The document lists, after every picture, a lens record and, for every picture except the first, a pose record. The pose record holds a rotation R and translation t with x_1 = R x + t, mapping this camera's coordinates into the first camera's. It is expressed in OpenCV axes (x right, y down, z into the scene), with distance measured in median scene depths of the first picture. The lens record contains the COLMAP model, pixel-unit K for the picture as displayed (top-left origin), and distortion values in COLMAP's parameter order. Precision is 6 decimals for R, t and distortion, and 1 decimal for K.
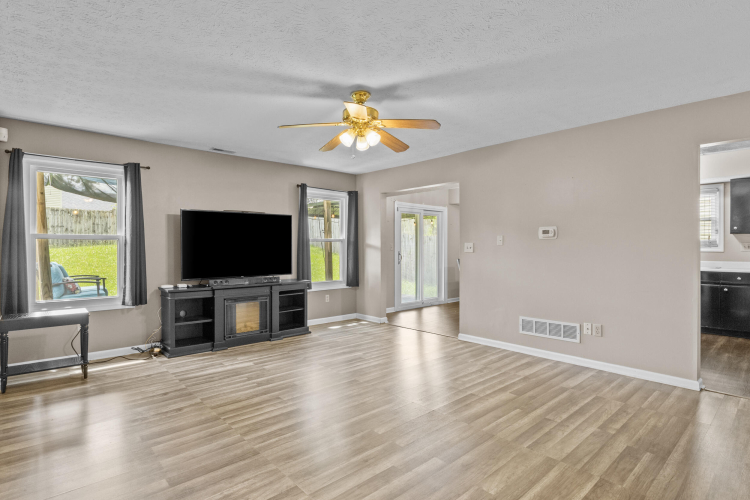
lens RADIAL K [[377.7, 0, 379.0], [0, 377.7, 249.4], [0, 0, 1]] dist [0.003201, 0.000662]
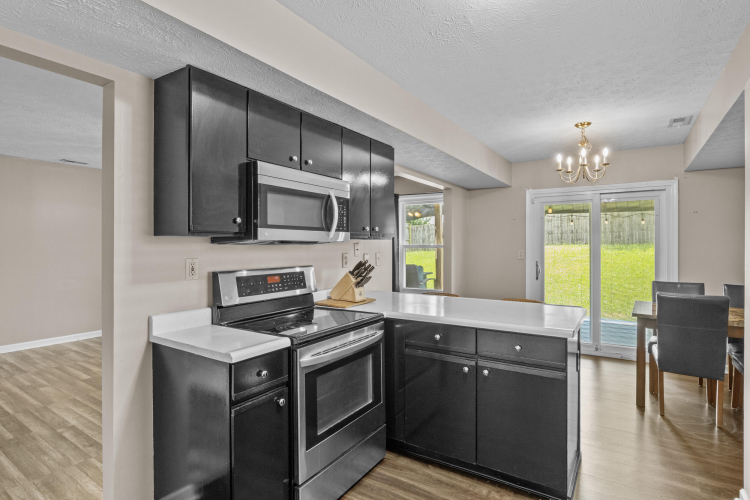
lens RADIAL K [[377.7, 0, 380.0], [0, 377.7, 246.4], [0, 0, 1]] dist [0.003201, 0.000662]
pose [[0.246035, -0.001214, -0.969260, 1.243745], [-0.003715, 0.999991, -0.002196, -0.039689], [0.969254, 0.004141, 0.246029, 1.053292]]
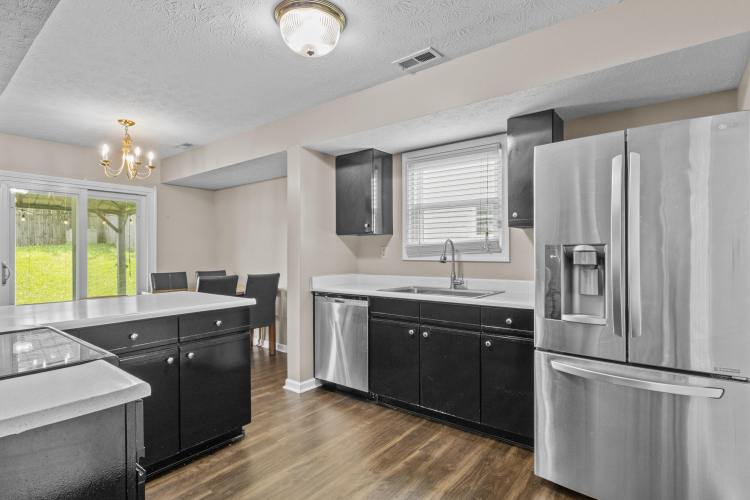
lens RADIAL K [[391.8, 0, 369.8], [0, 391.8, 248.7], [0, 0, 1]] dist [-0.004669, 0.000708]
pose [[0.989445, -0.005337, 0.144812, 0.925889], [0.006981, 0.999917, -0.010847, -0.010931], [-0.144742, 0.011744, 0.989400, 0.708417]]
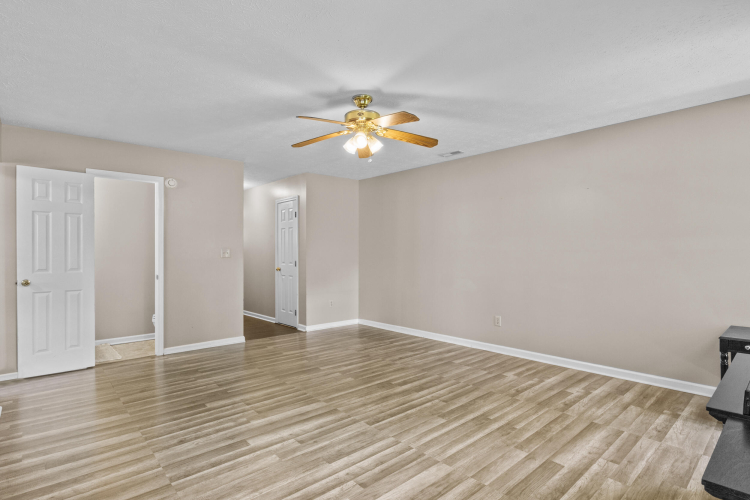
lens RADIAL K [[391.8, 0, 369.4], [0, 391.8, 253.1], [0, 0, 1]] dist [-0.004669, 0.000708]
pose [[-0.999741, 0.004394, 0.022314, -0.070803], [0.004545, 0.999967, 0.006721, -0.008722], [-0.022284, 0.006821, -0.999728, 1.603300]]
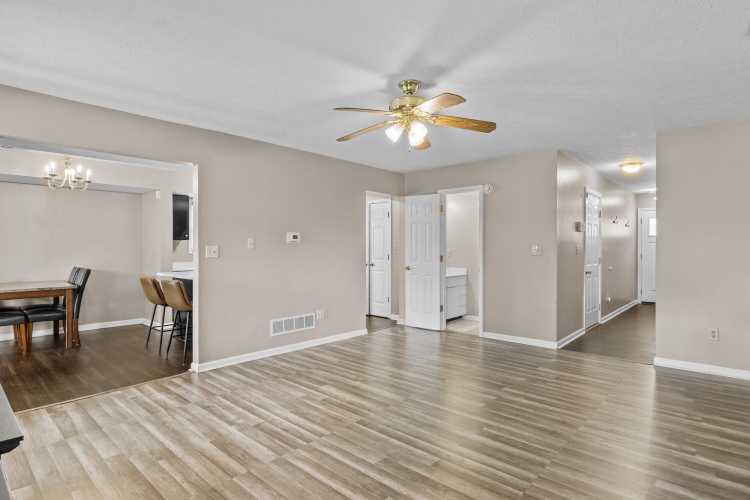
lens RADIAL K [[391.8, 0, 374.1], [0, 391.8, 247.3], [0, 0, 1]] dist [-0.004669, 0.000708]
pose [[-0.077565, 0.004892, 0.996975, -0.776214], [0.007016, 0.999966, -0.004361, -0.009485], [-0.996963, 0.006657, -0.077596, 0.916351]]
